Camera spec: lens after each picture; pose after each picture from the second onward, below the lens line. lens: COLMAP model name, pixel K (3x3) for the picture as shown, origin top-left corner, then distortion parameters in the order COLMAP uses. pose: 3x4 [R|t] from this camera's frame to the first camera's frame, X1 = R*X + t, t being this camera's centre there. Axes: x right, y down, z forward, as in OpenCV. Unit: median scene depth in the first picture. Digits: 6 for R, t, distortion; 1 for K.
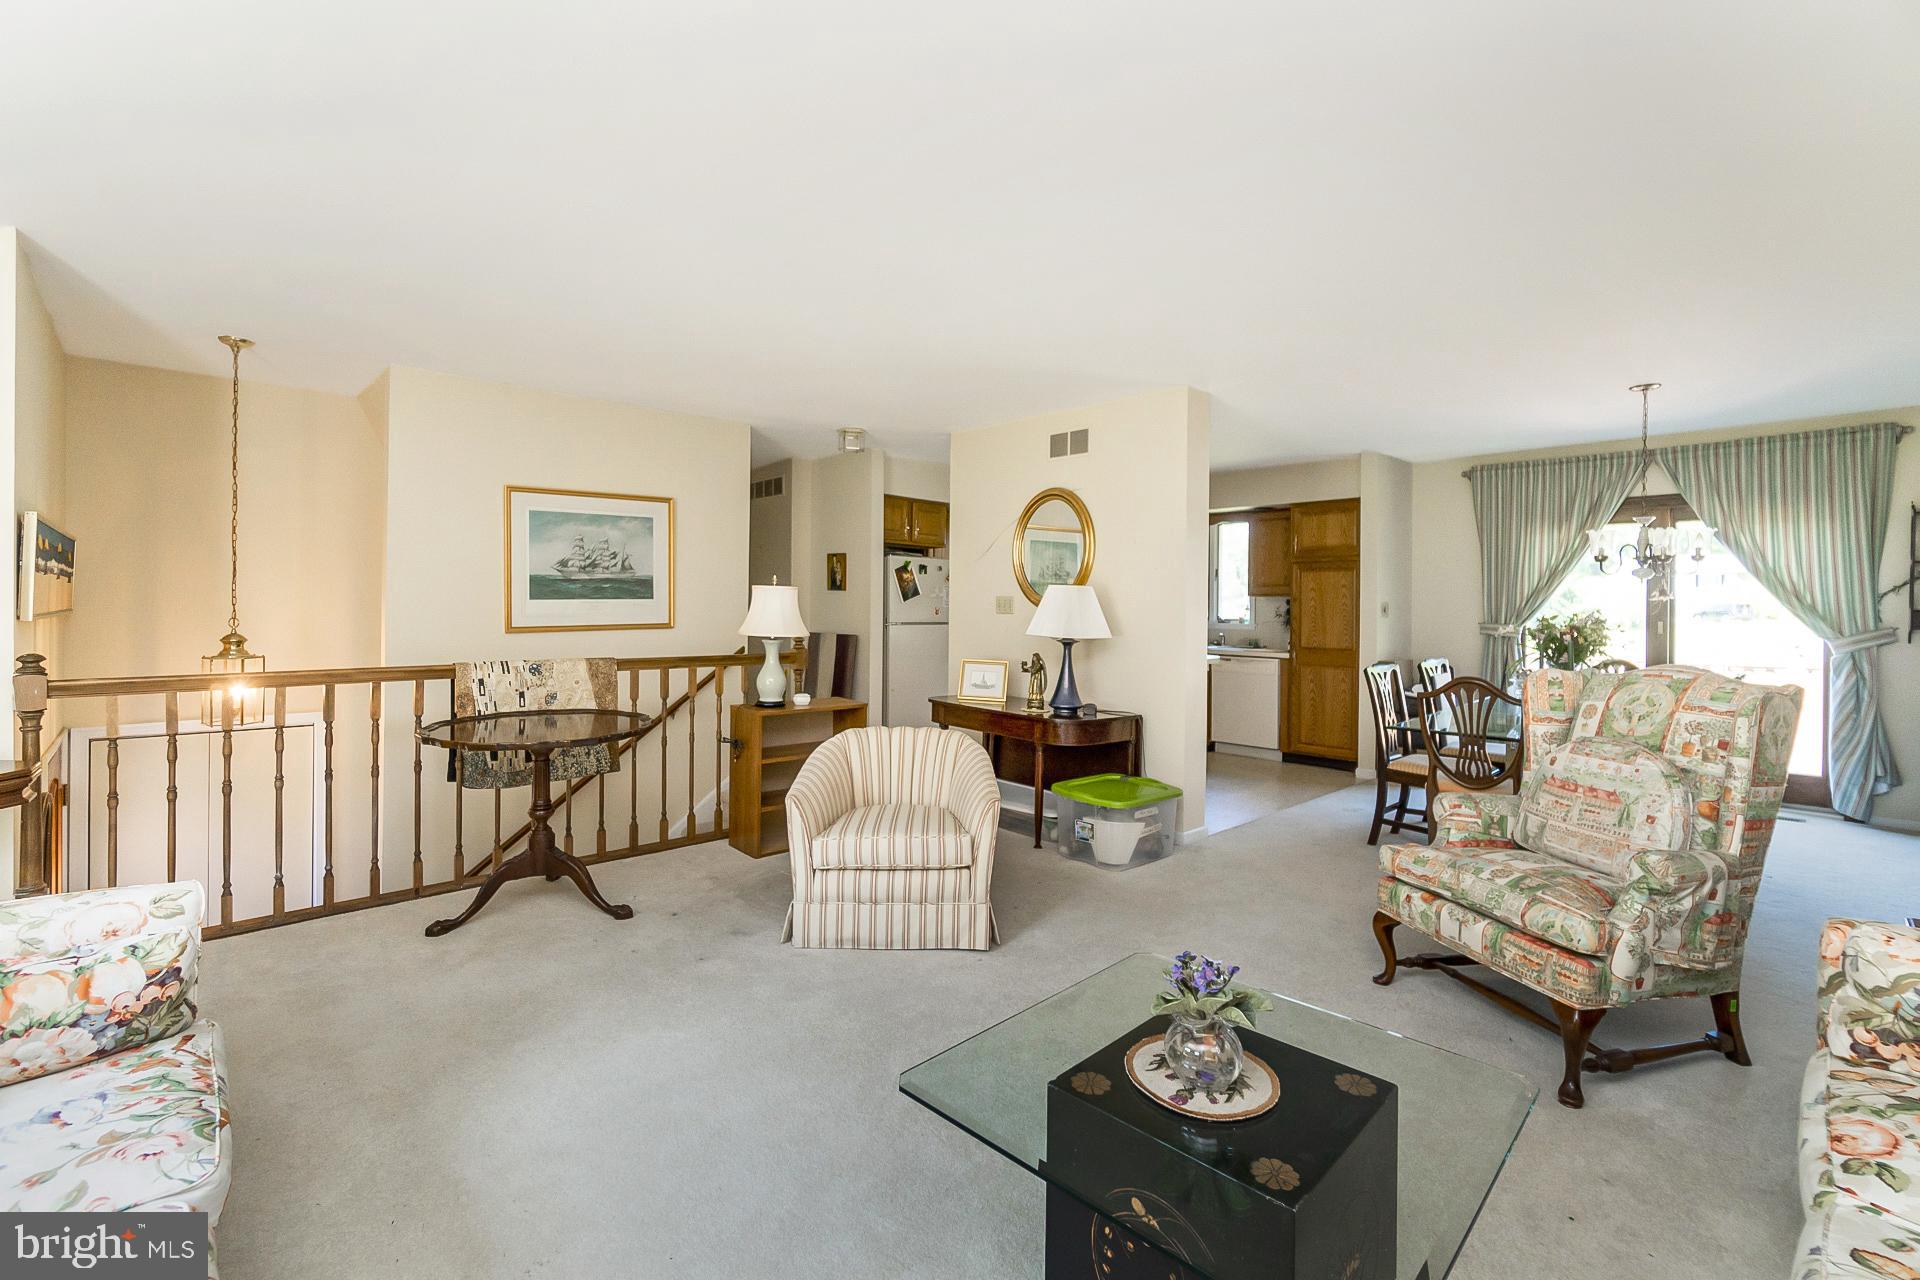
lens RADIAL K [[849.3, 0, 955.8], [0, 849.3, 617.2], [0, 0, 1]] dist [0.001206, 0.000350]
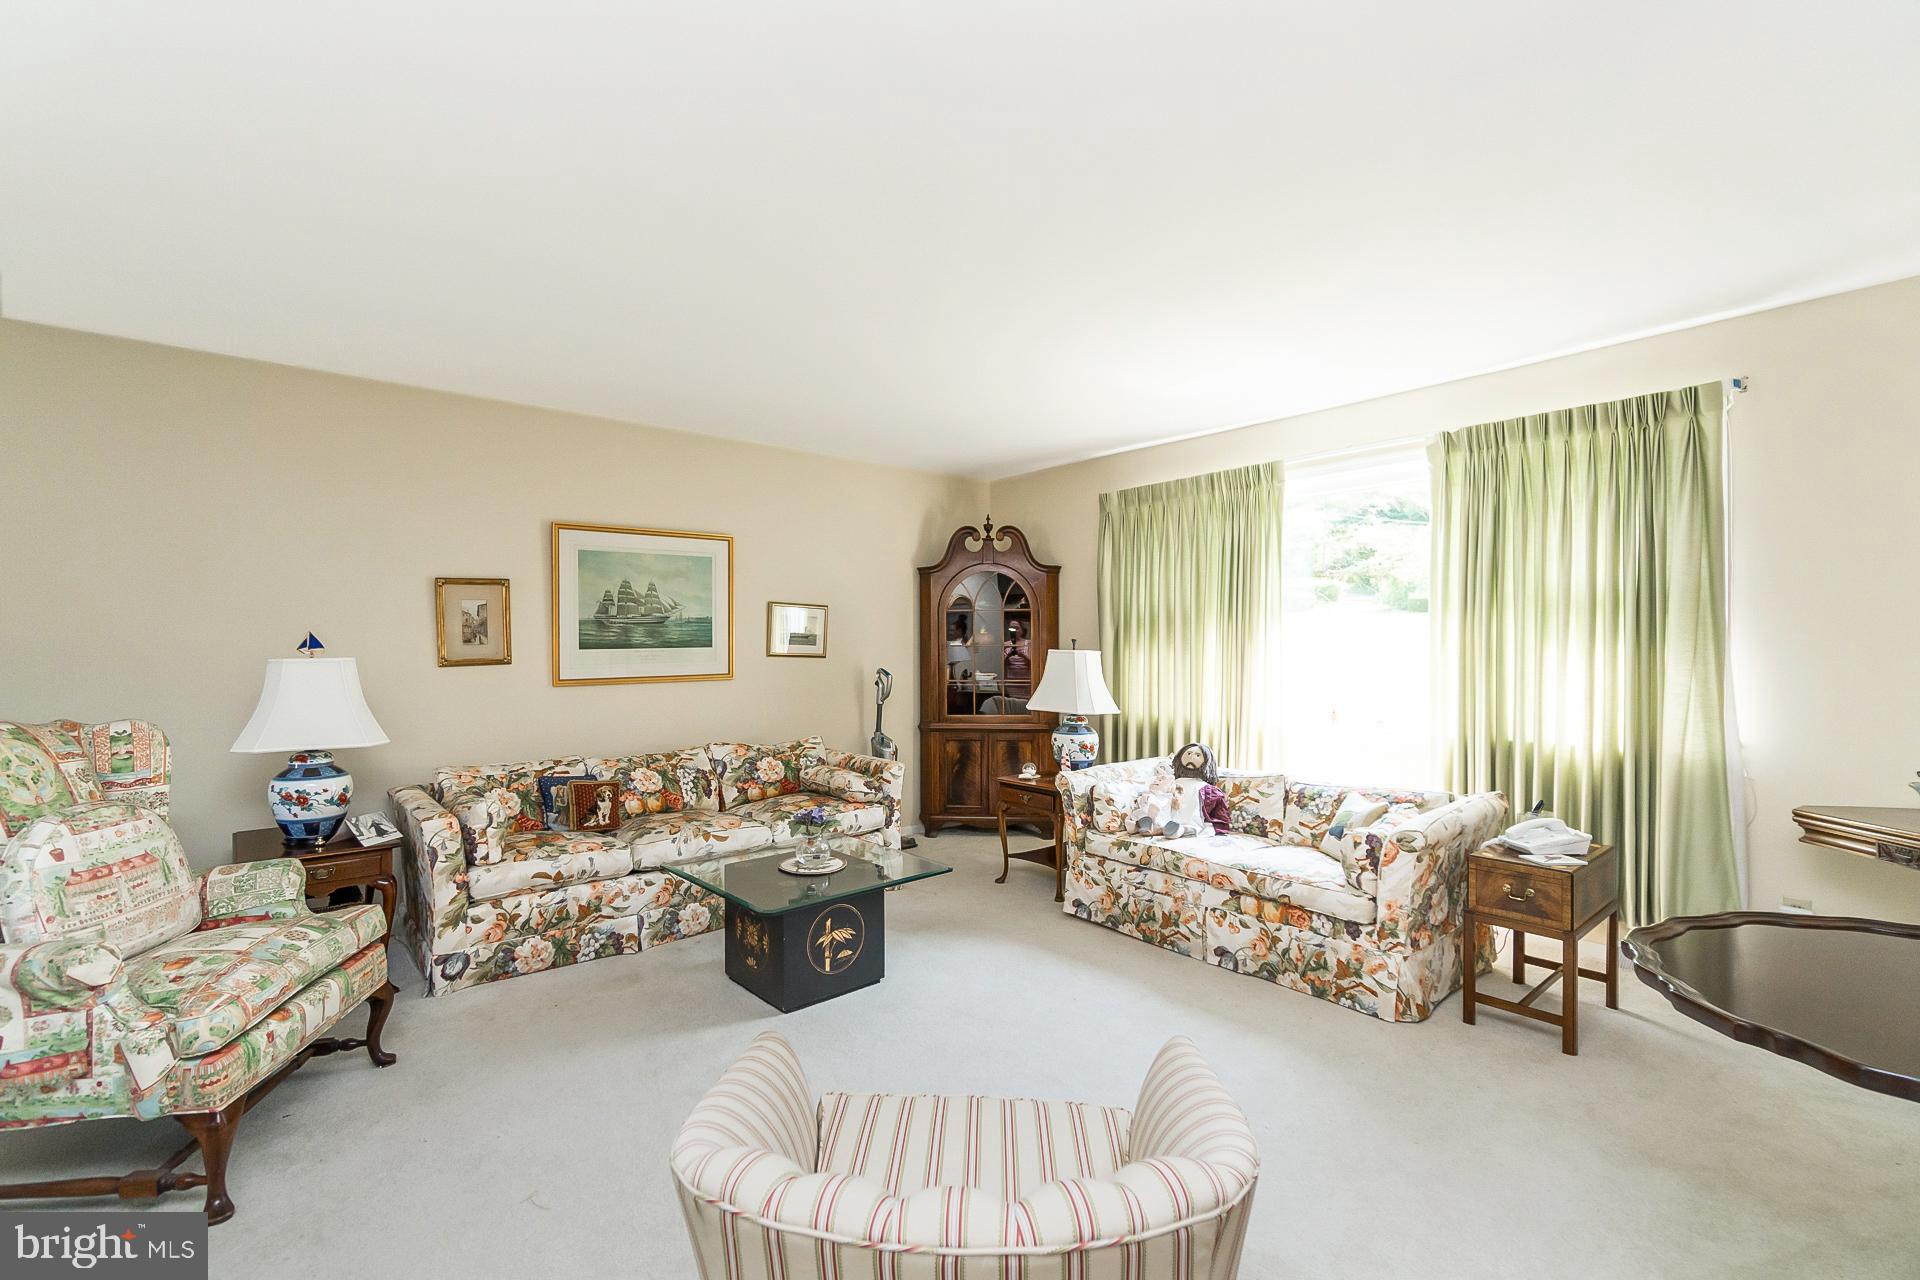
lens RADIAL K [[850.3, 0, 960.0], [0, 850.3, 640.0], [0, 0, 1]] dist [-0.000203, 0.000068]
pose [[-0.998907, -0.005592, 0.046413, -0.100740], [-0.005398, 0.999976, 0.004306, -0.021731], [-0.046436, 0.004051, -0.998913, 1.709870]]
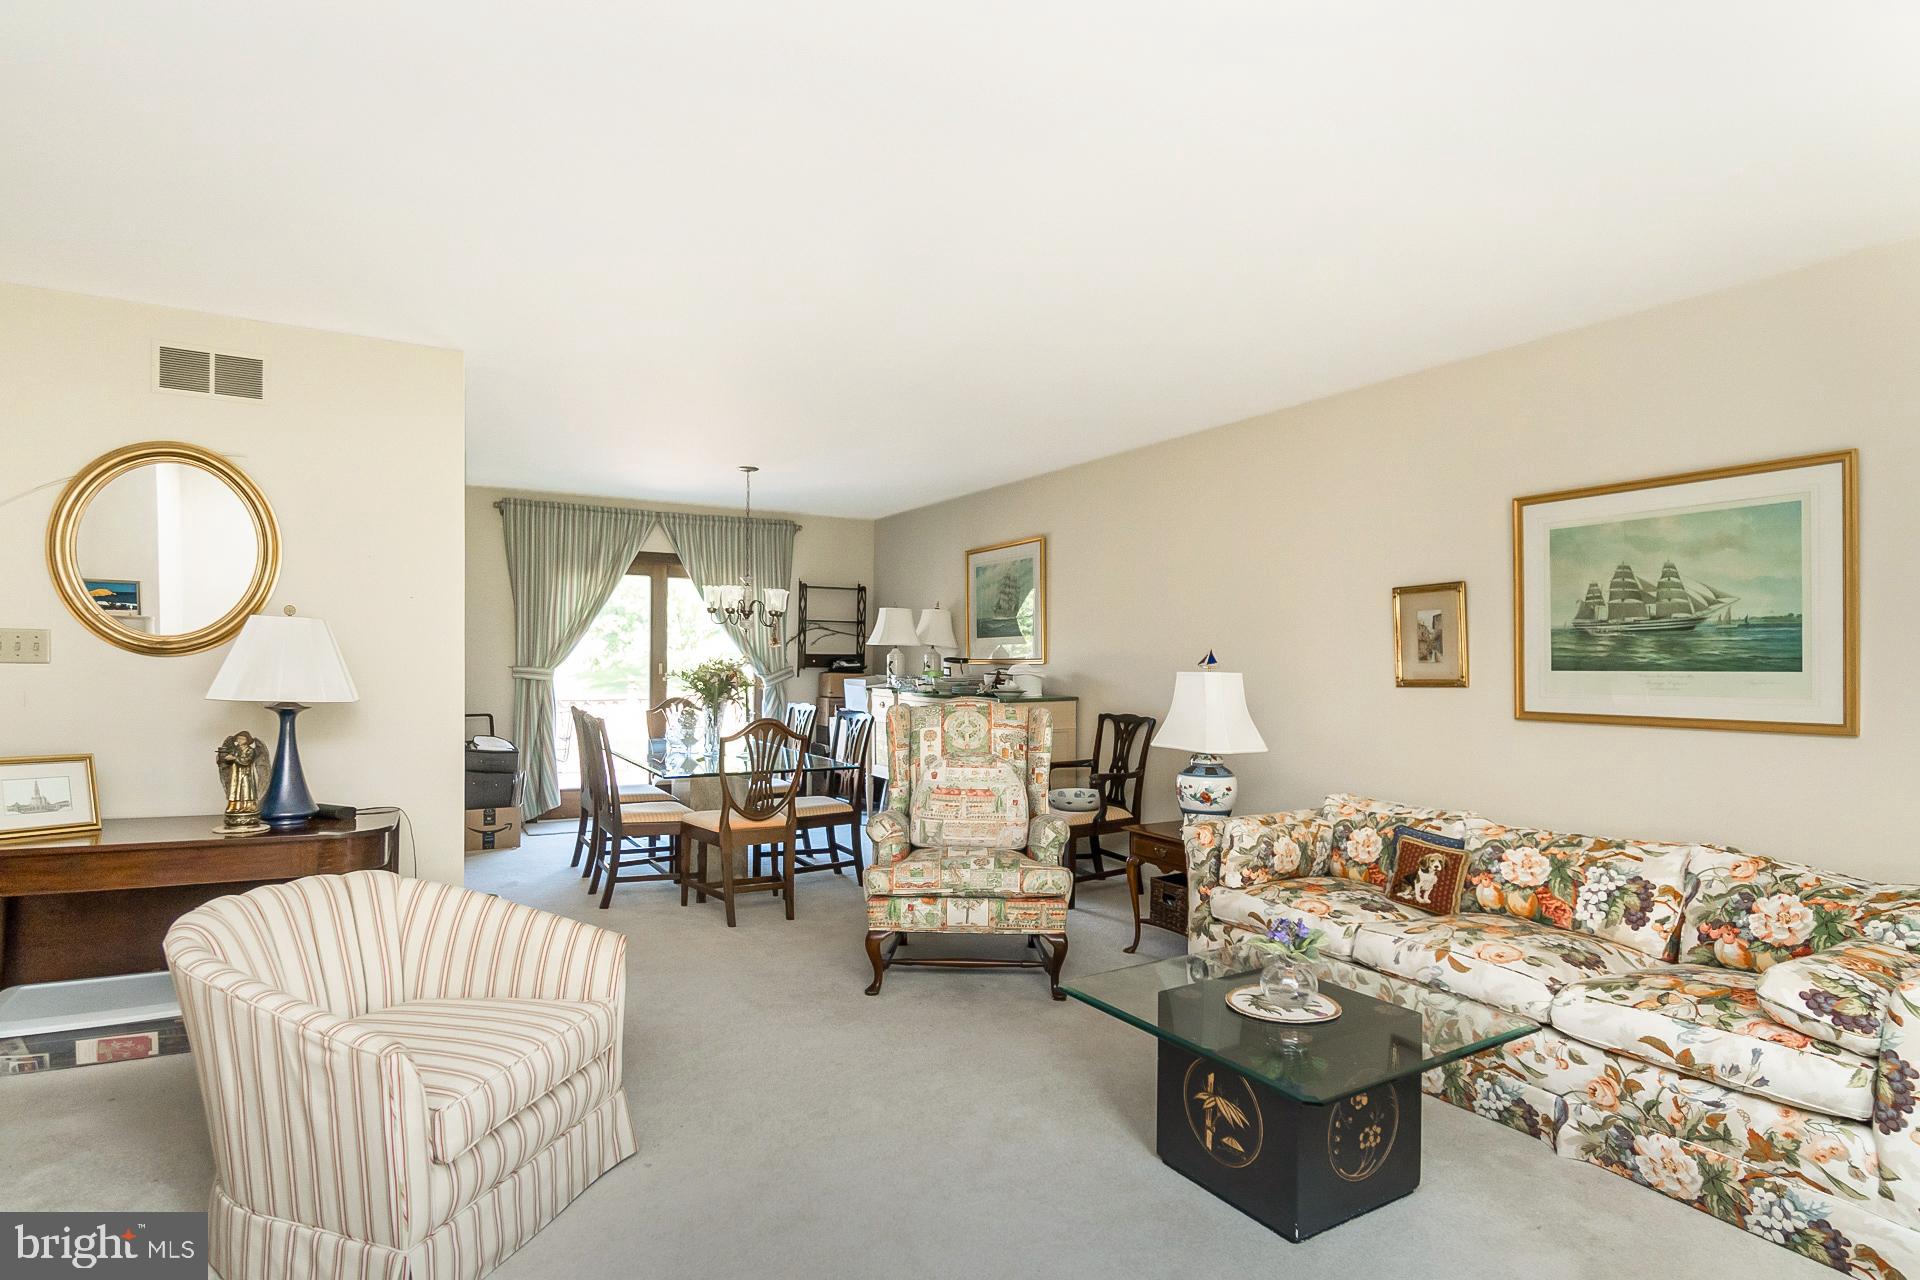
lens RADIAL K [[990.3, 0, 952.2], [0, 990.3, 674.4], [0, 0, 1]] dist [-0.000370, 0.000578]
pose [[0.234704, -0.021939, 0.971819, -0.765805], [0.001362, 0.999752, 0.022240, -0.018725], [-0.972066, -0.003897, 0.234676, 0.626656]]
